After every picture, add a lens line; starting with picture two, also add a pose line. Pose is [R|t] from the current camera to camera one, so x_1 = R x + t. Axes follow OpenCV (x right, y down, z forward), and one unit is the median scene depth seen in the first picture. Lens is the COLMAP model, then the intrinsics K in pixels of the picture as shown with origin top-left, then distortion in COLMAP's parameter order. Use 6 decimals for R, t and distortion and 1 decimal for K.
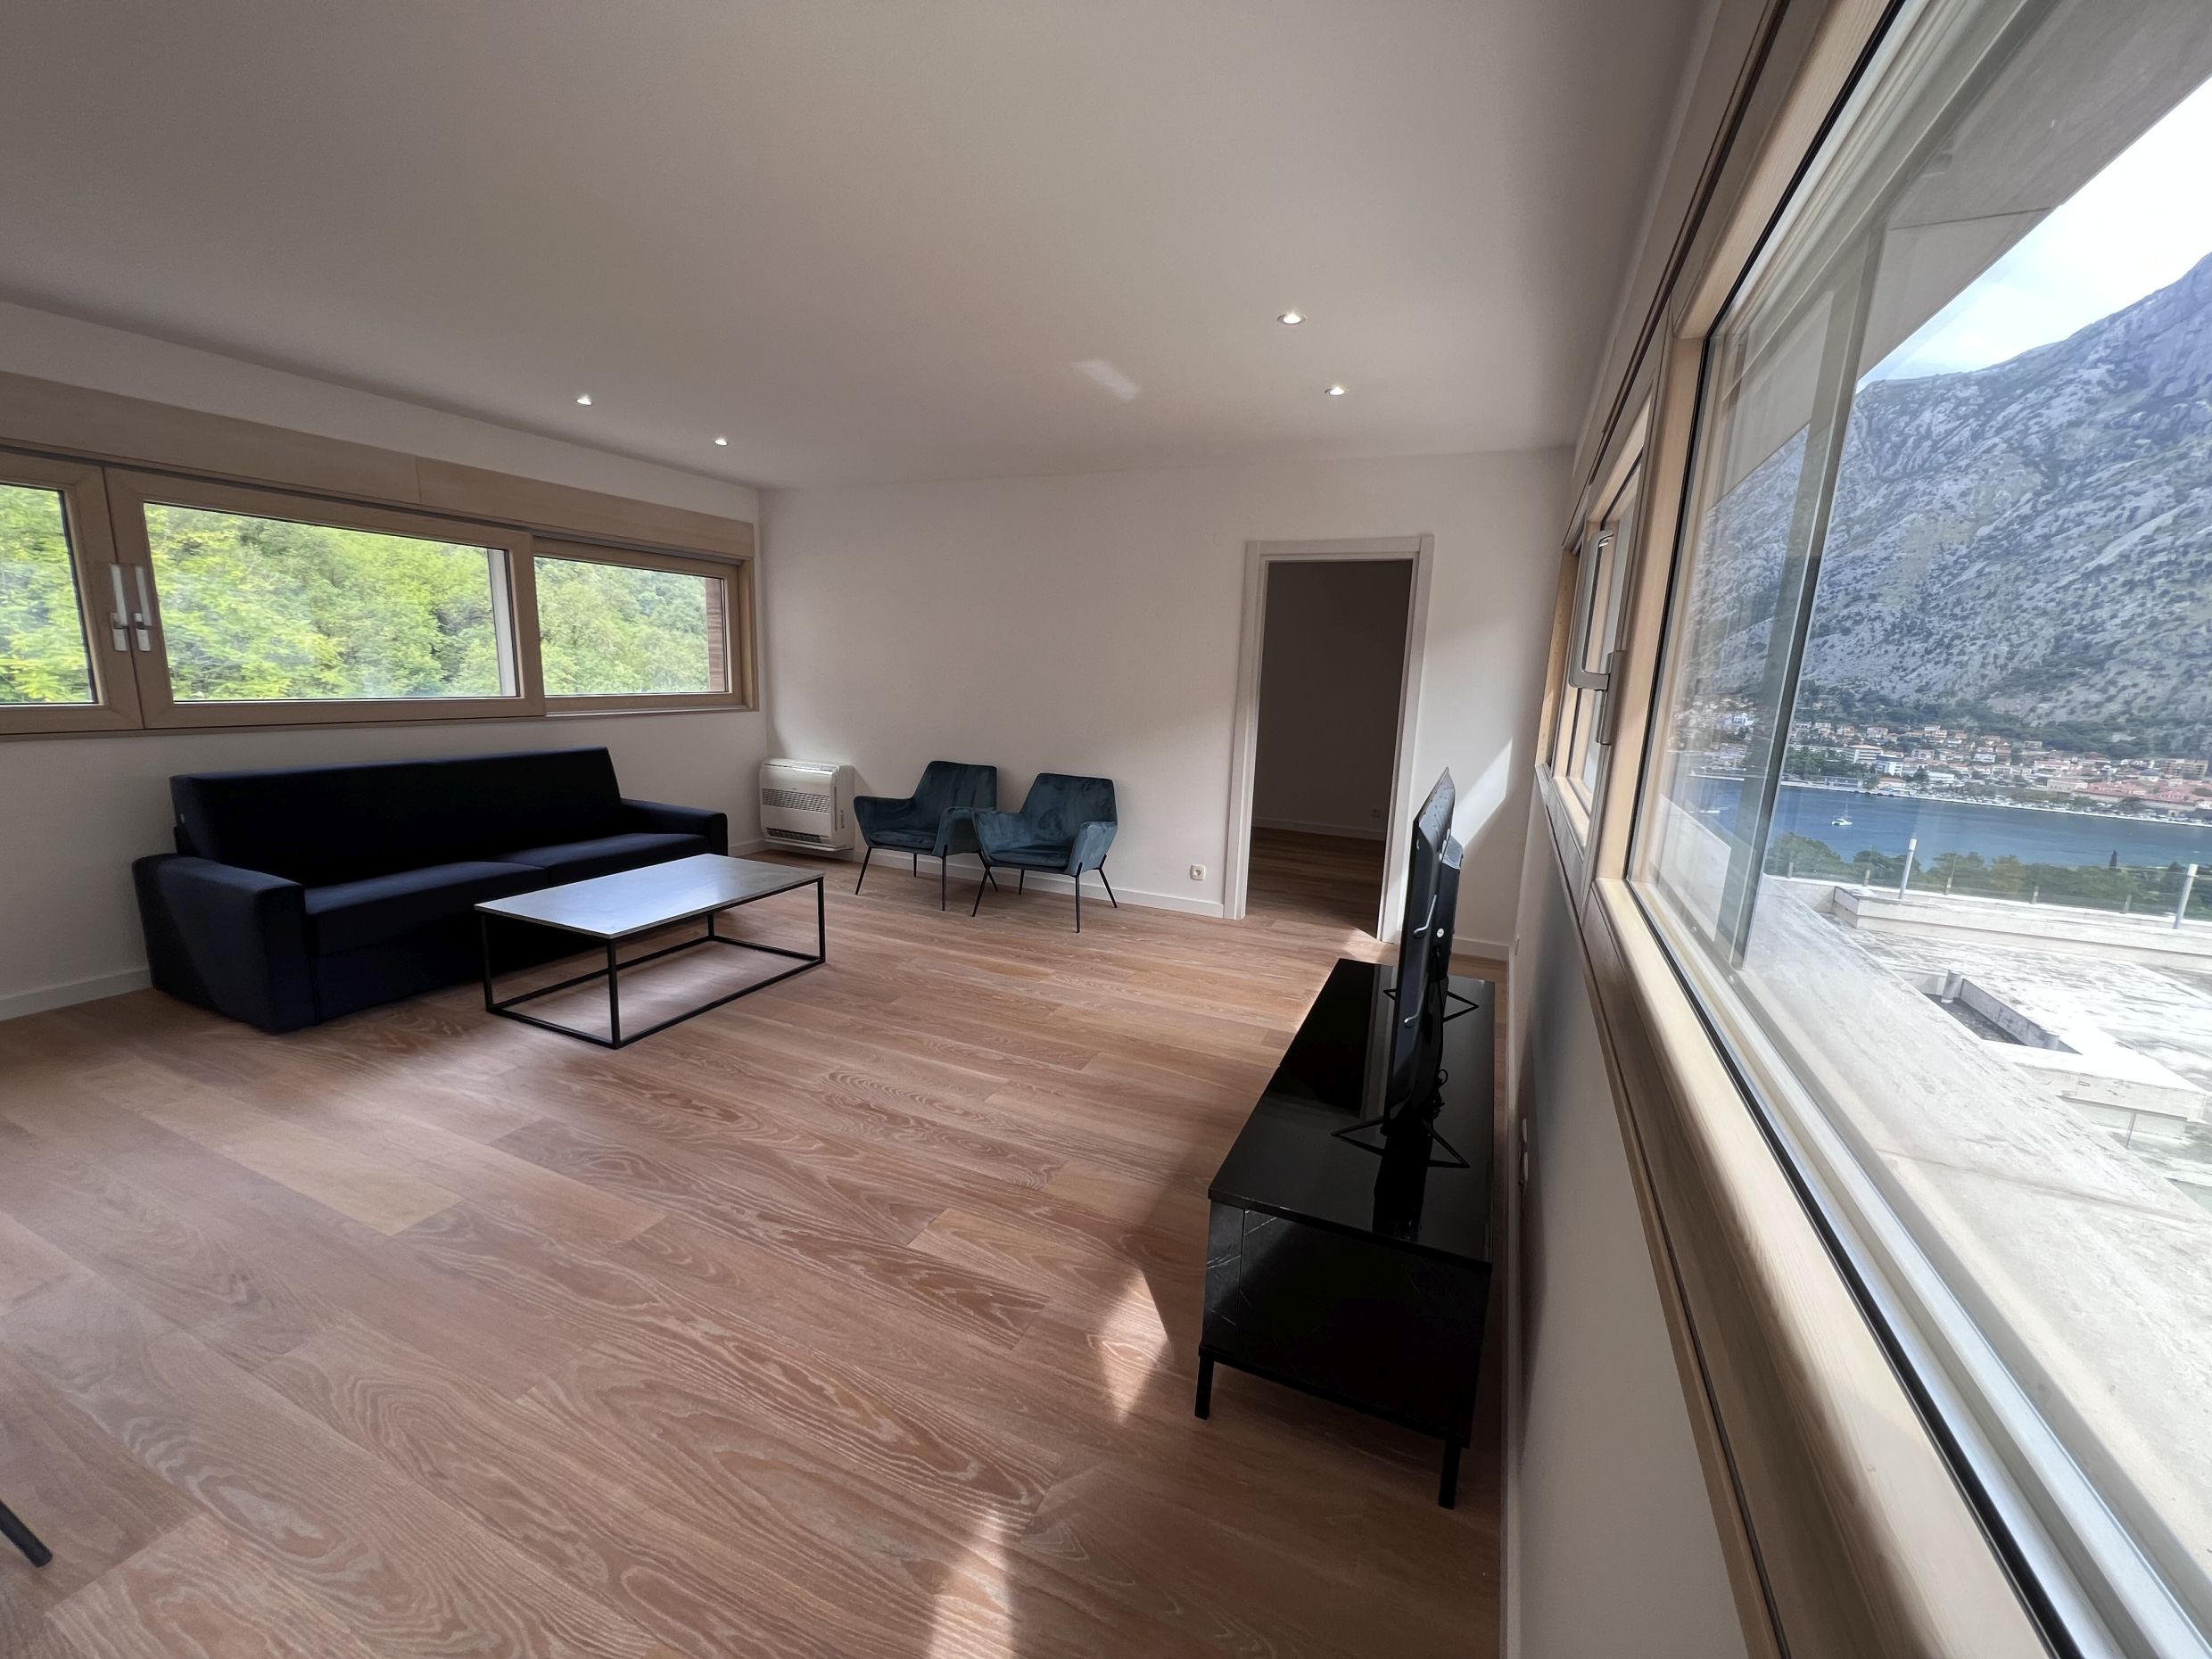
lens RADIAL K [[896.9, 0, 1114.8], [0, 896.9, 826.1], [0, 0, 1]] dist [0.000610, 0.000491]
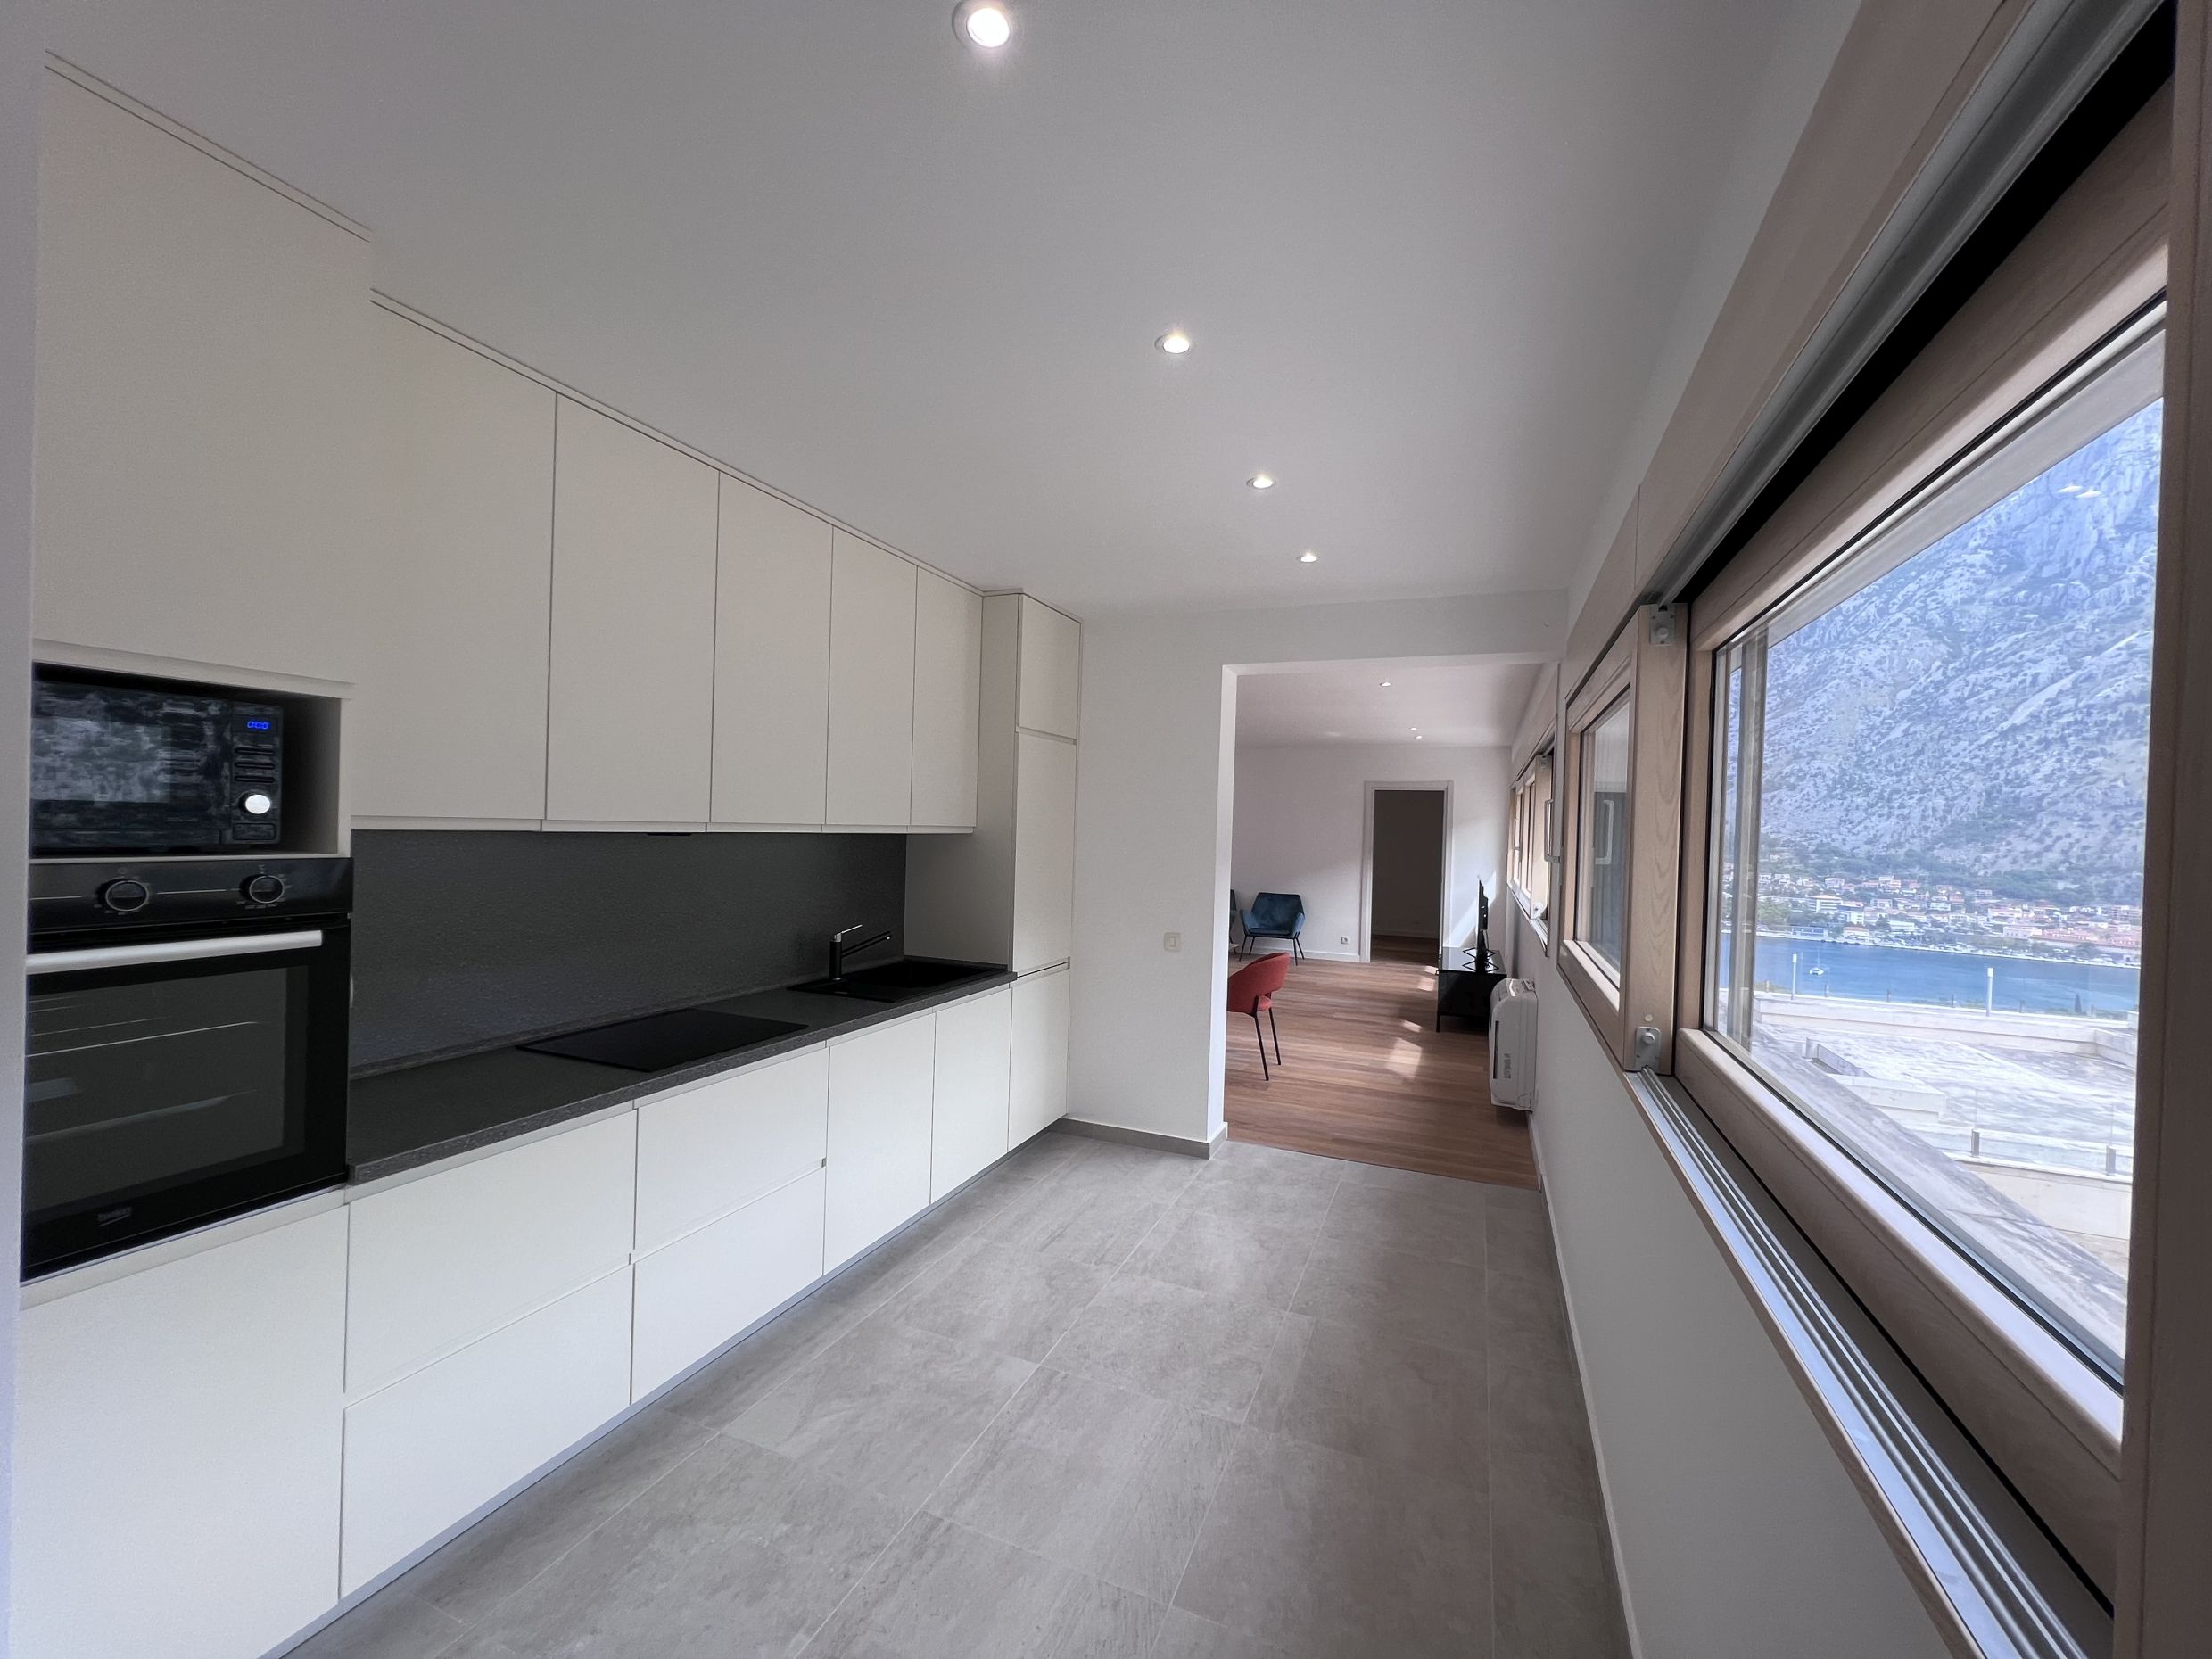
lens RADIAL K [[896.9, 0, 1114.9], [0, 896.9, 825.8], [0, 0, 1]] dist [0.000610, 0.000491]
pose [[0.999631, -0.009113, 0.025586, -0.060908], [0.013464, 0.984398, -0.175441, 0.018622], [-0.023589, 0.175721, 0.984157, -0.129520]]
